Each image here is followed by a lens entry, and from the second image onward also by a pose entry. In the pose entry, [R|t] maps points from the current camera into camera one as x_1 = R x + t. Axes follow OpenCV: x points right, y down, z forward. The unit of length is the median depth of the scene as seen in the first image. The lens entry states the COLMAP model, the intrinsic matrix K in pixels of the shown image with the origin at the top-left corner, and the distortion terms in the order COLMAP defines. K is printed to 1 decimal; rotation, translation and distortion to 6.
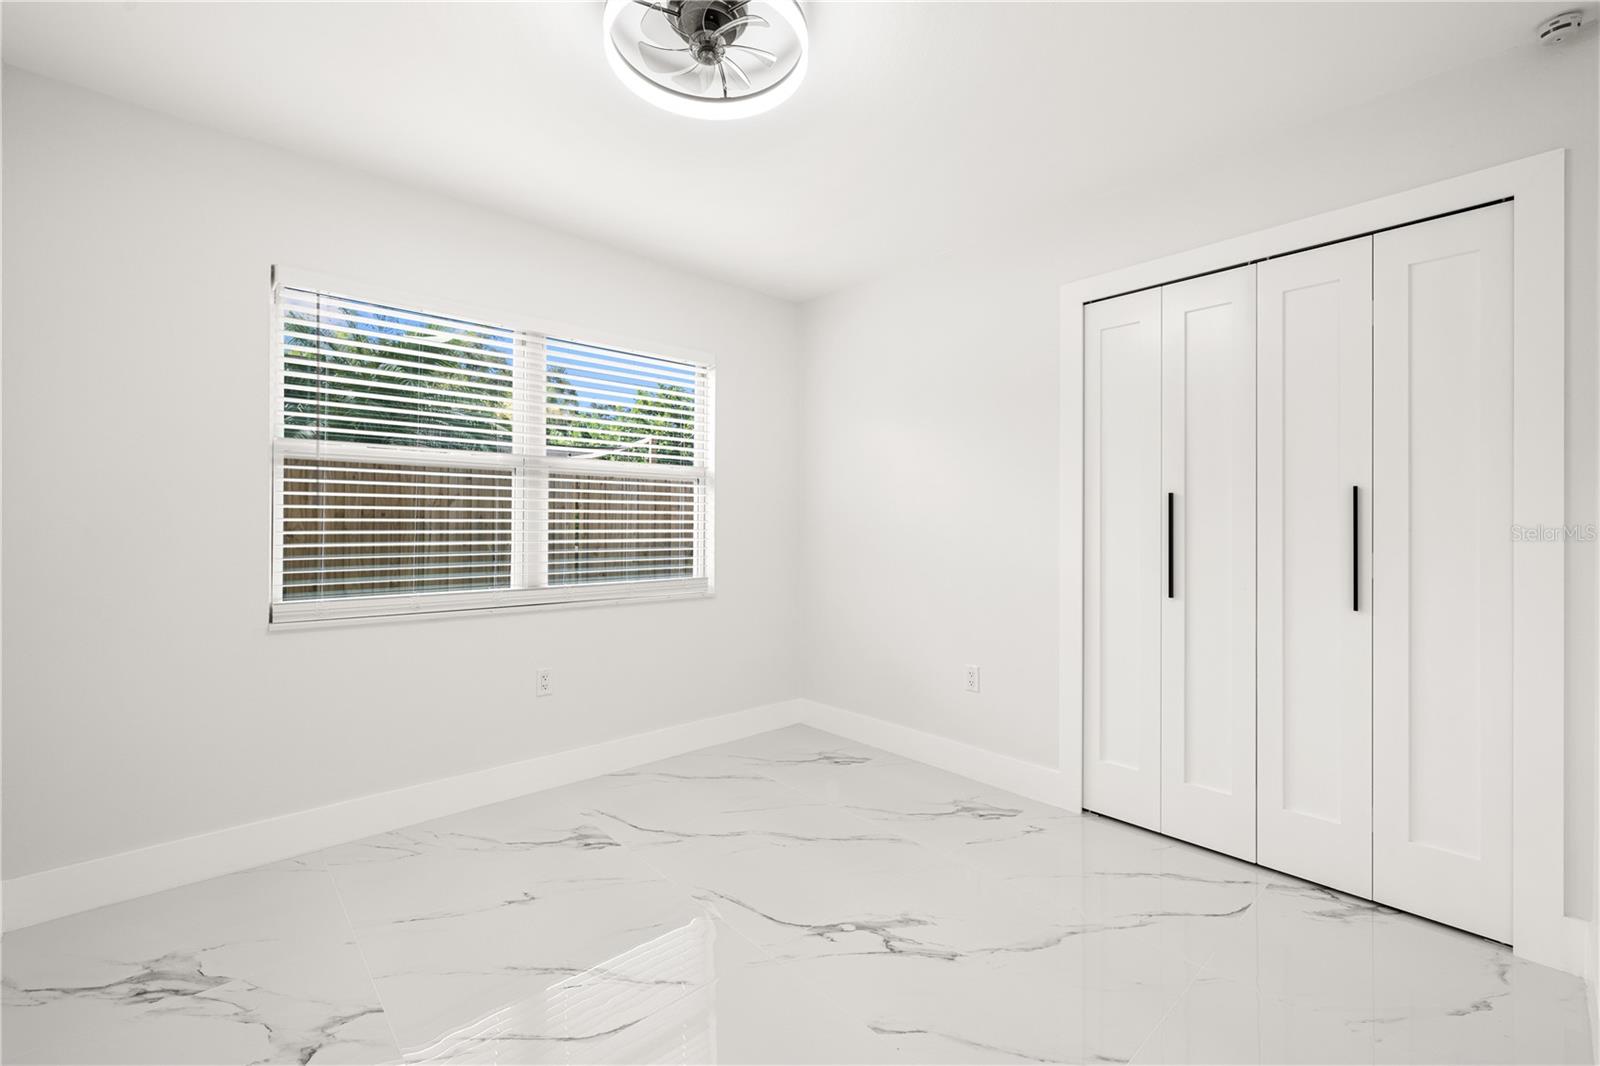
lens RADIAL K [[668.9, 0, 801.9], [0, 668.9, 517.4], [0, 0, 1]] dist [0.002381, 0.000662]
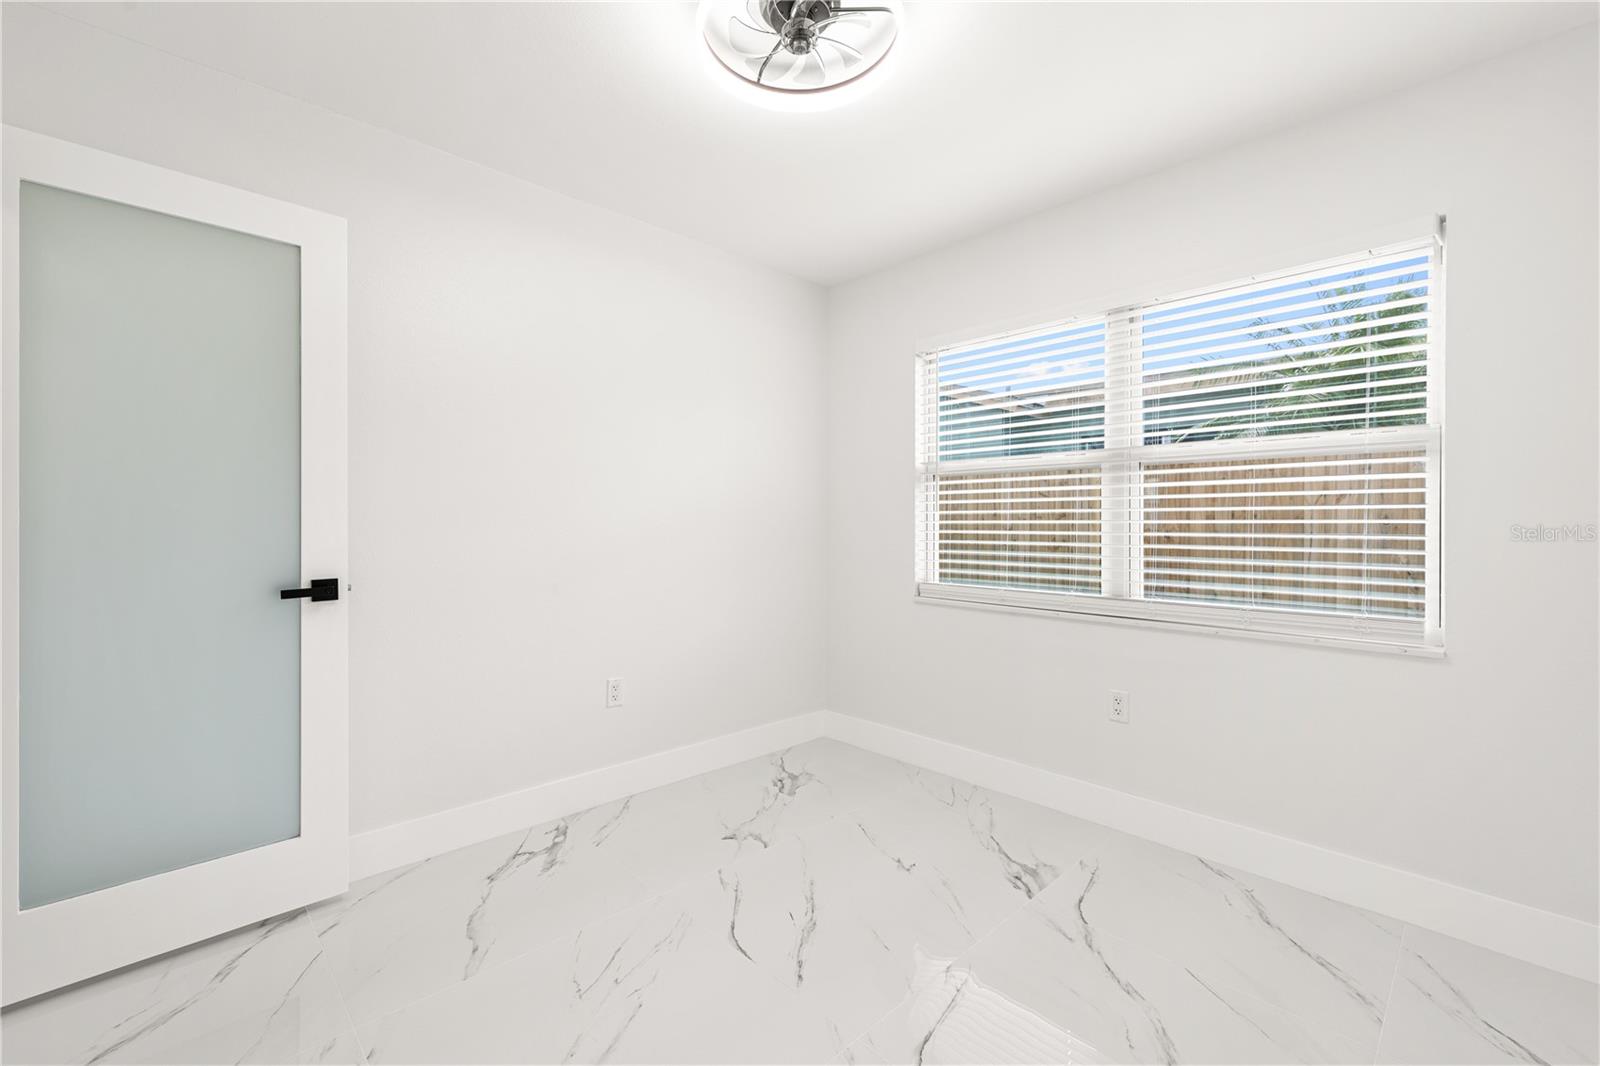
lens RADIAL K [[729.5, 0, 778.6], [0, 729.5, 524.4], [0, 0, 1]] dist [0.048392, 0.000063]
pose [[0.007037, -0.001355, -0.999974, 0.414128], [0.006154, 0.999980, -0.001311, 0.005472], [0.999956, -0.006145, 0.007045, 0.397277]]
